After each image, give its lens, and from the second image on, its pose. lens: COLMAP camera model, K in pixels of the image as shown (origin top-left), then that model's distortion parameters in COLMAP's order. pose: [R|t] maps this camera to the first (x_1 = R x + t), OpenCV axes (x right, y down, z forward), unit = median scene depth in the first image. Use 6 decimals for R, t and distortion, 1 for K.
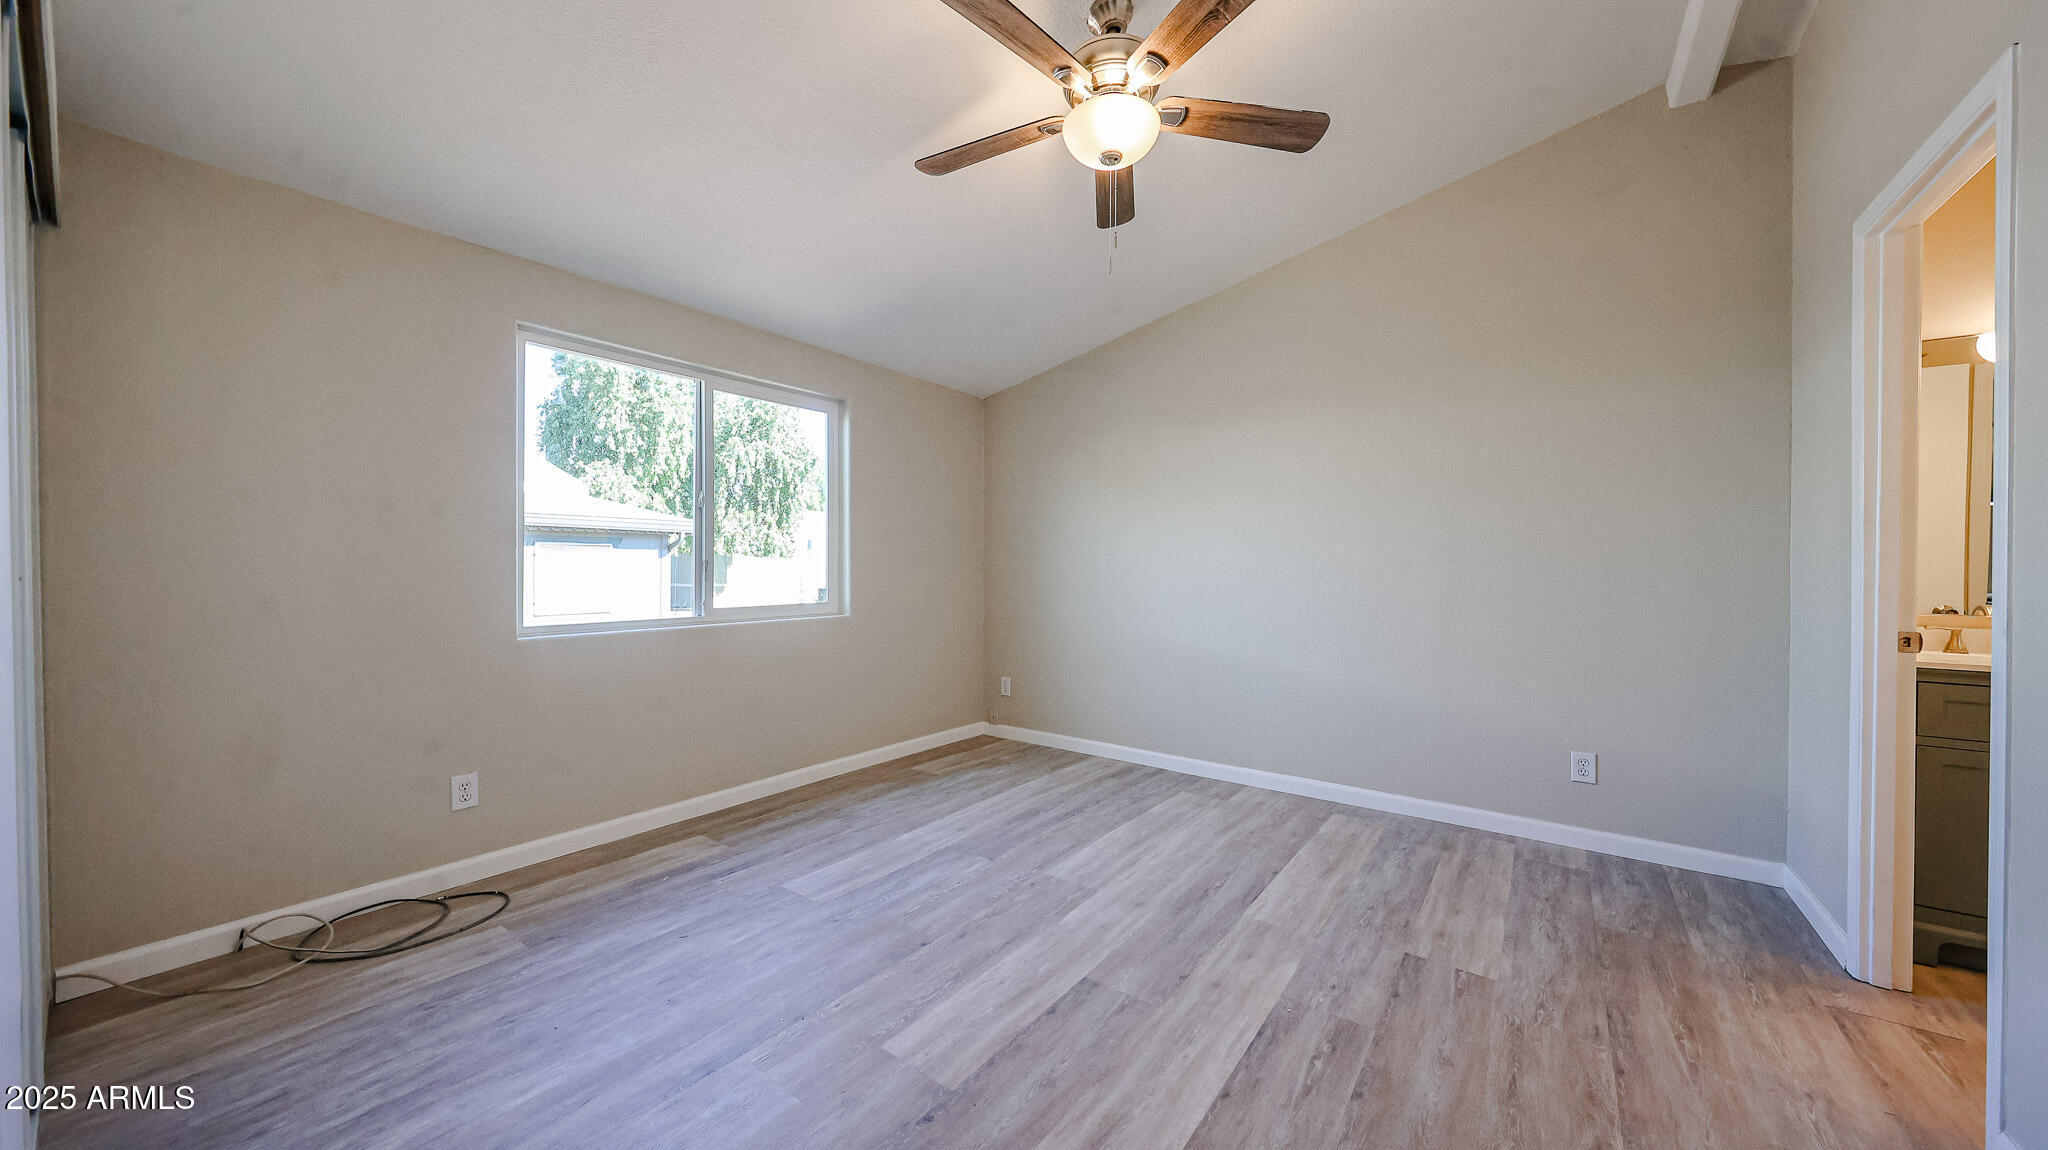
lens RADIAL K [[705.0, 0, 1021.0], [0, 705.0, 558.8], [0, 0, 1]] dist [0.001450, 0.000091]
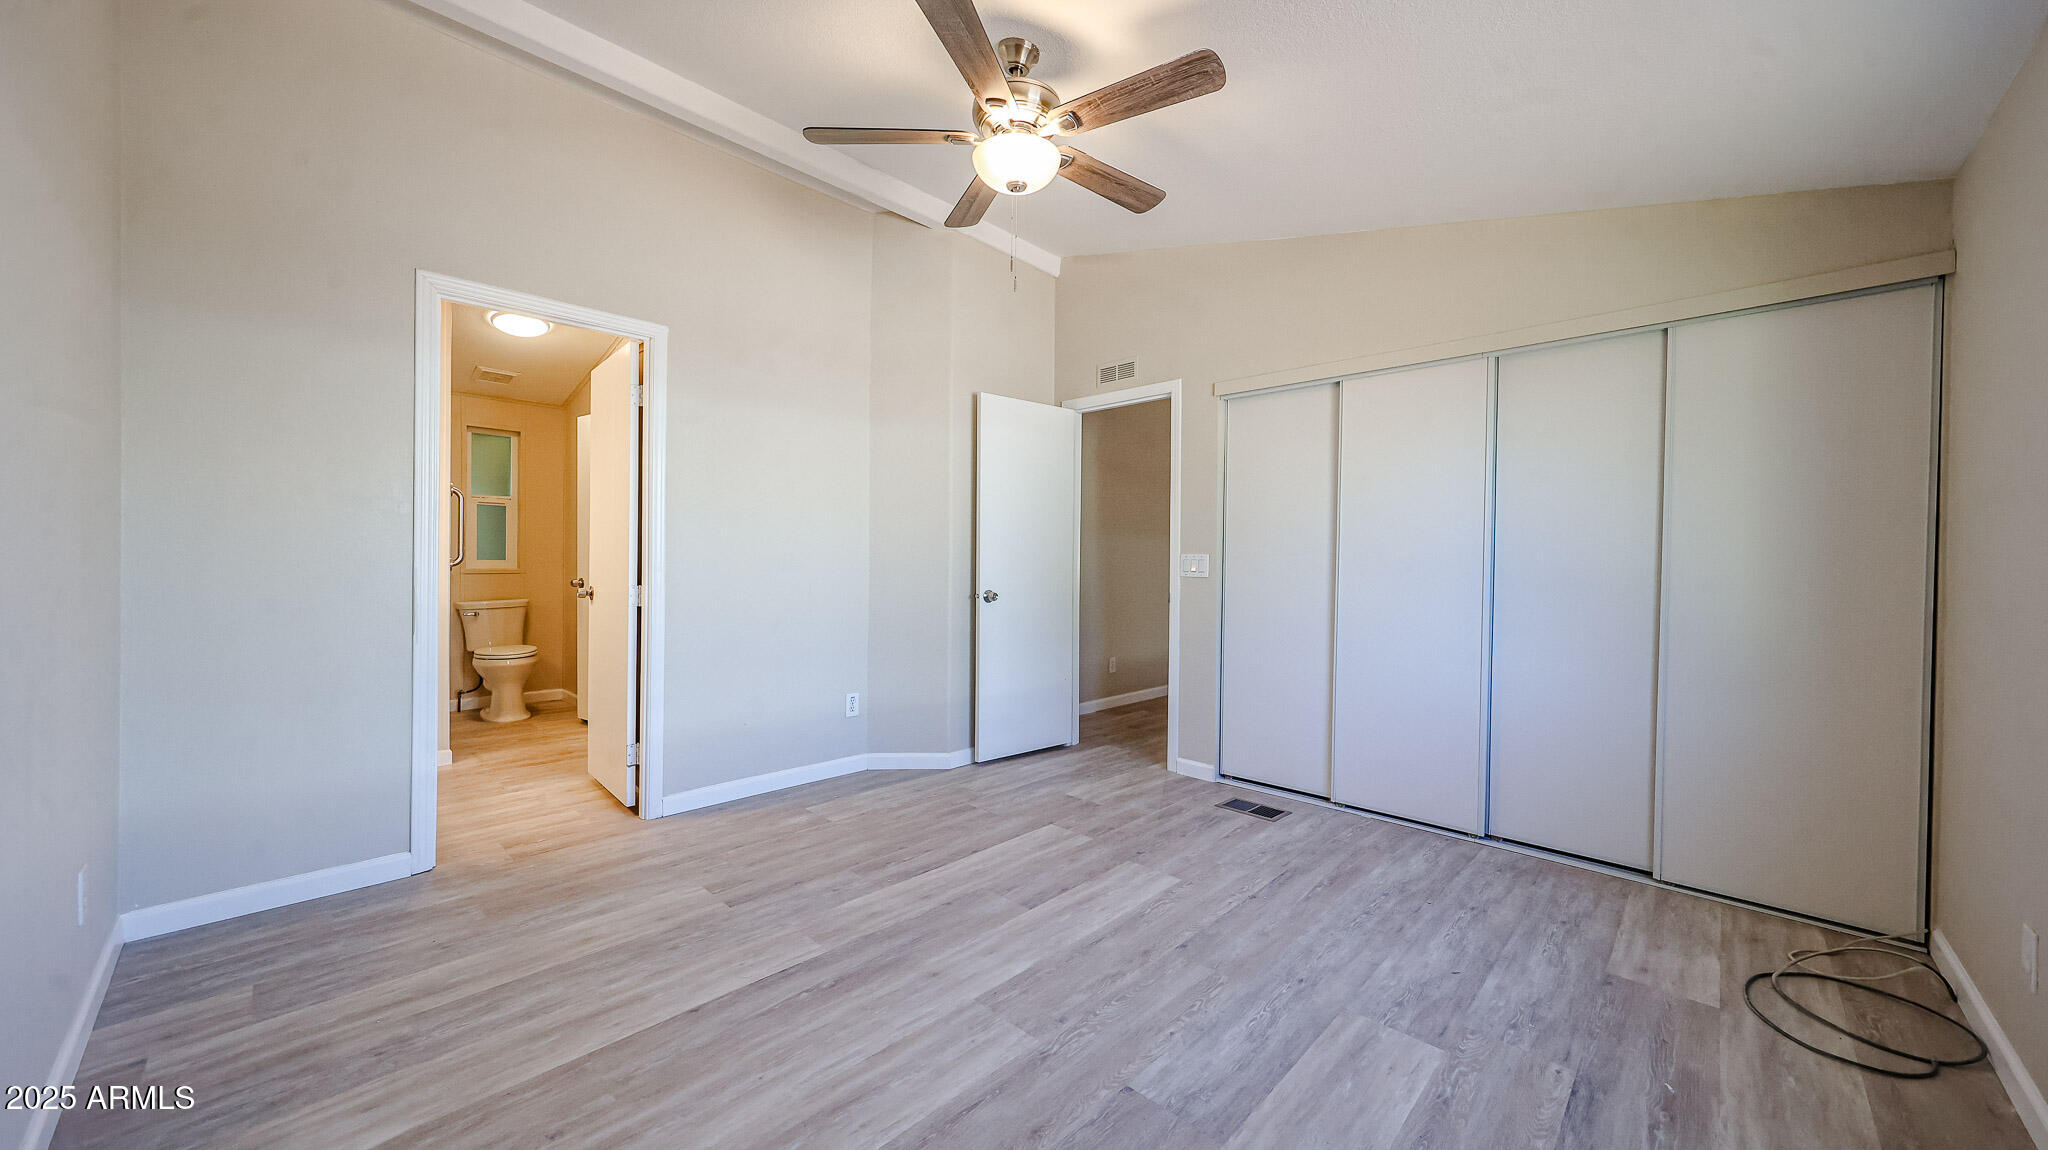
lens RADIAL K [[739.9, 0, 1012.8], [0, 739.9, 566.6], [0, 0, 1]] dist [-0.000490, -0.000598]
pose [[-0.991395, -0.018579, 0.129577, -0.025998], [-0.018968, 0.999819, -0.001763, 0.025157], [-0.129521, -0.004206, -0.991568, 2.032859]]
